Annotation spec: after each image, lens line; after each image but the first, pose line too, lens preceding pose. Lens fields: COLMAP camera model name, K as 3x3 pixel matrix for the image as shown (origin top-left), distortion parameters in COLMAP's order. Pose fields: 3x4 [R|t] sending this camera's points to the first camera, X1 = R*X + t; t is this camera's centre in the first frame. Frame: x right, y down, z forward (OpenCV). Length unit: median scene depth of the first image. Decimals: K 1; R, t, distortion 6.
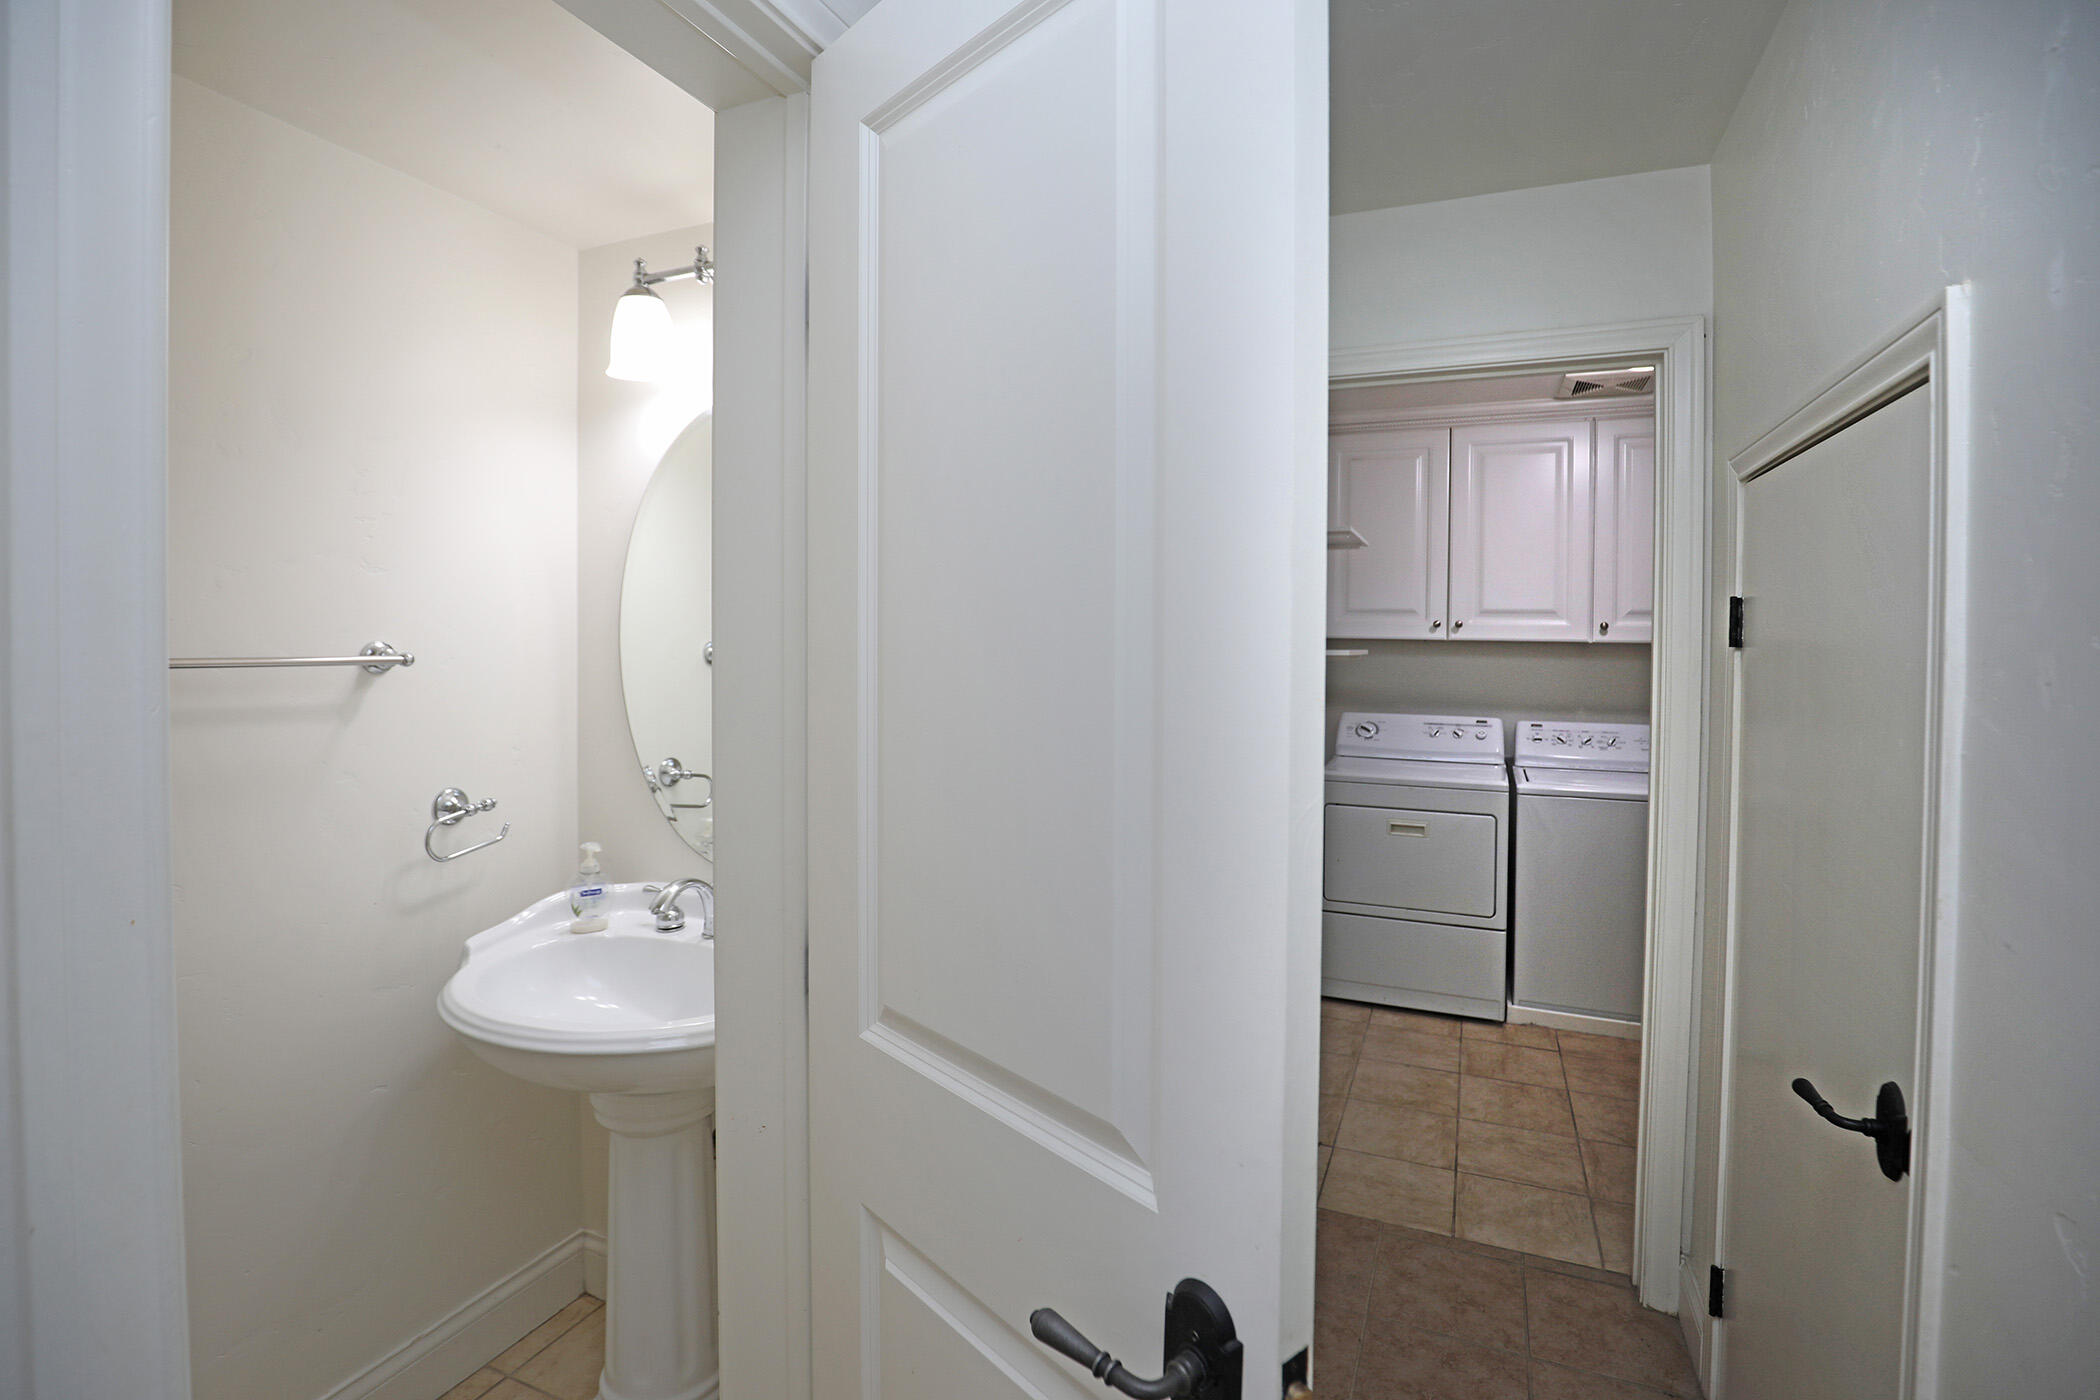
lens RADIAL K [[993.8, 0, 1022.5], [0, 993.8, 646.5], [0, 0, 1]] dist [-0.000041, -0.000035]
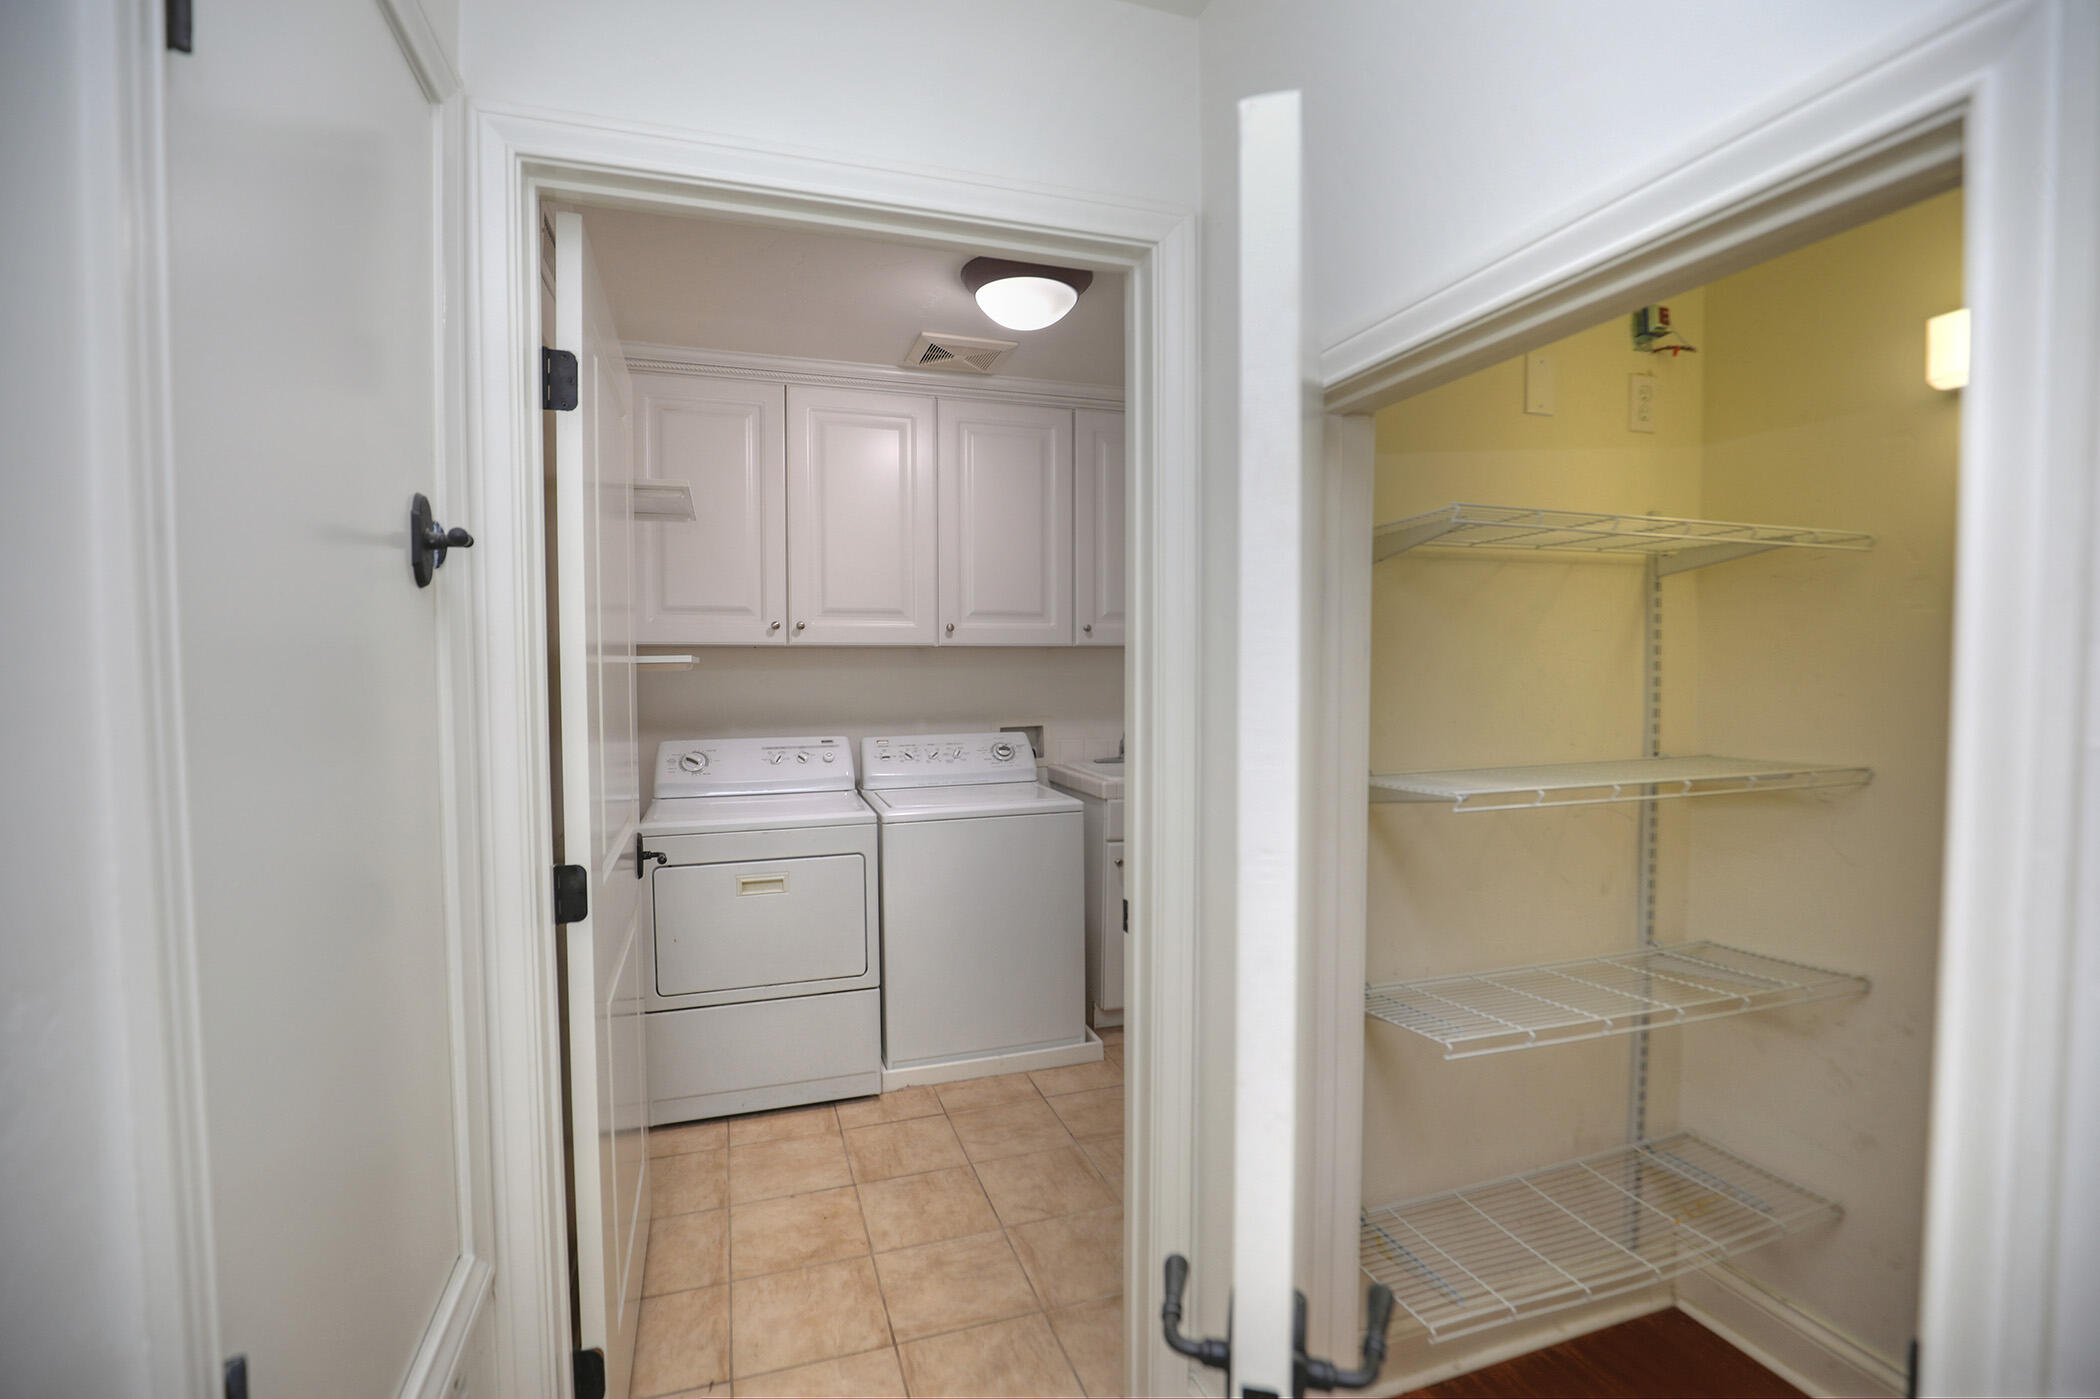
lens RADIAL K [[1012.9, 0, 1050.0], [0, 1012.9, 699.5], [0, 0, 1]] dist [-0.035607, 0.000097]
pose [[0.738345, -0.041178, 0.673165, 0.026373], [0.020485, 0.999043, 0.038644, 0.011738], [-0.674112, -0.014743, 0.738482, 0.262603]]
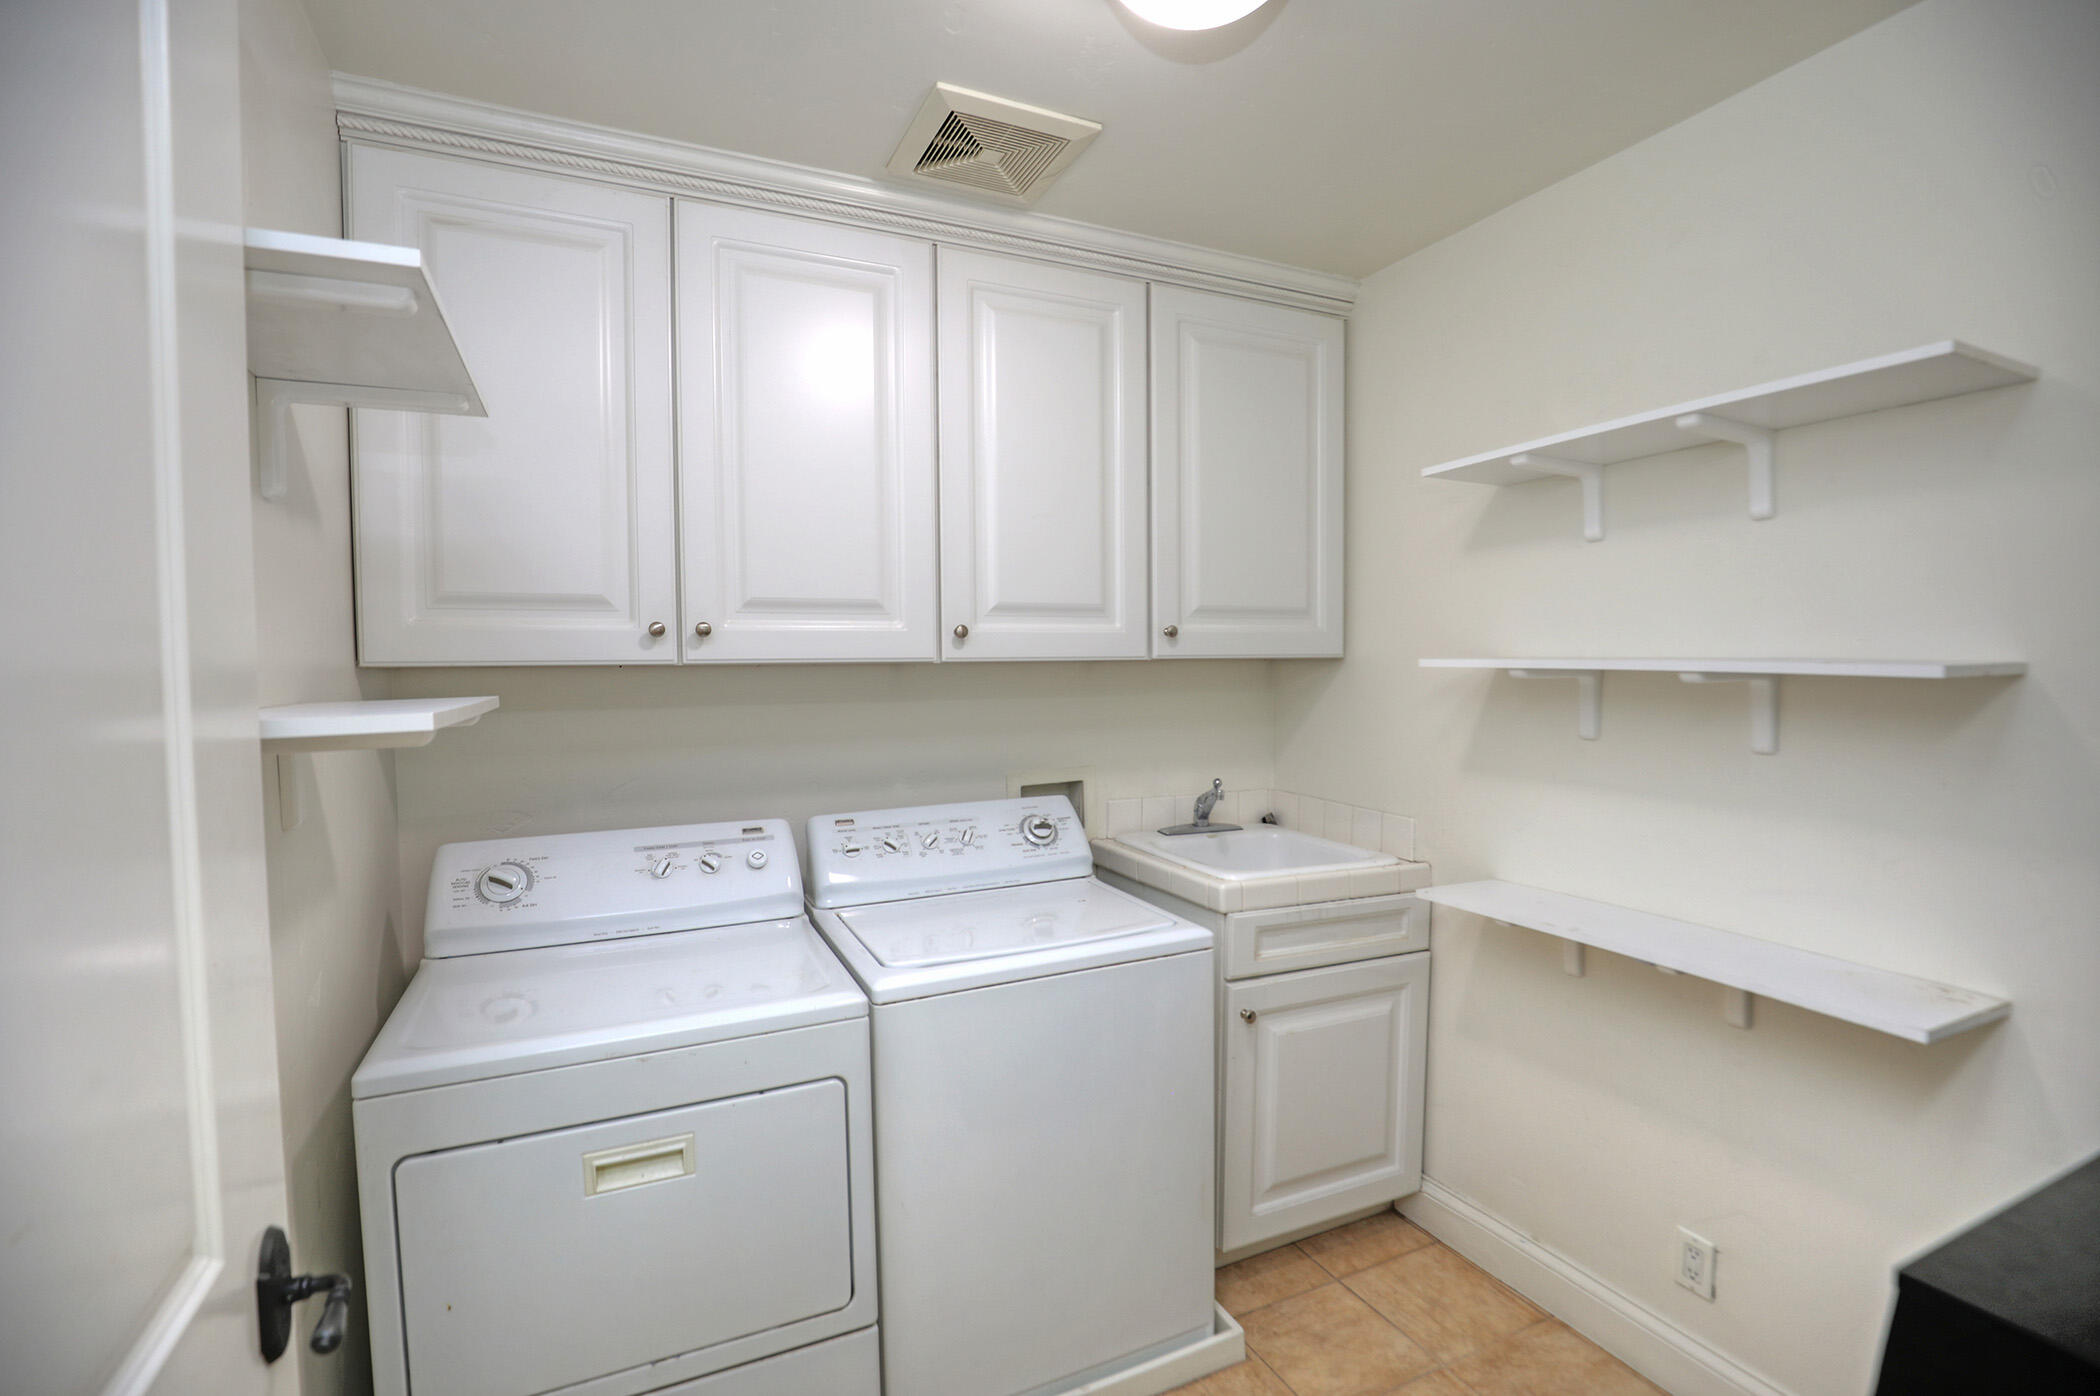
lens RADIAL K [[984.0, 0, 1050.0], [0, 984.0, 698.0], [0, 0, 1]] dist [-0.037901, -0.000081]
pose [[0.655768, -0.048608, 0.753396, 0.220408], [0.028856, 0.998810, 0.039324, -0.004136], [-0.754410, -0.004047, 0.656391, 0.637701]]
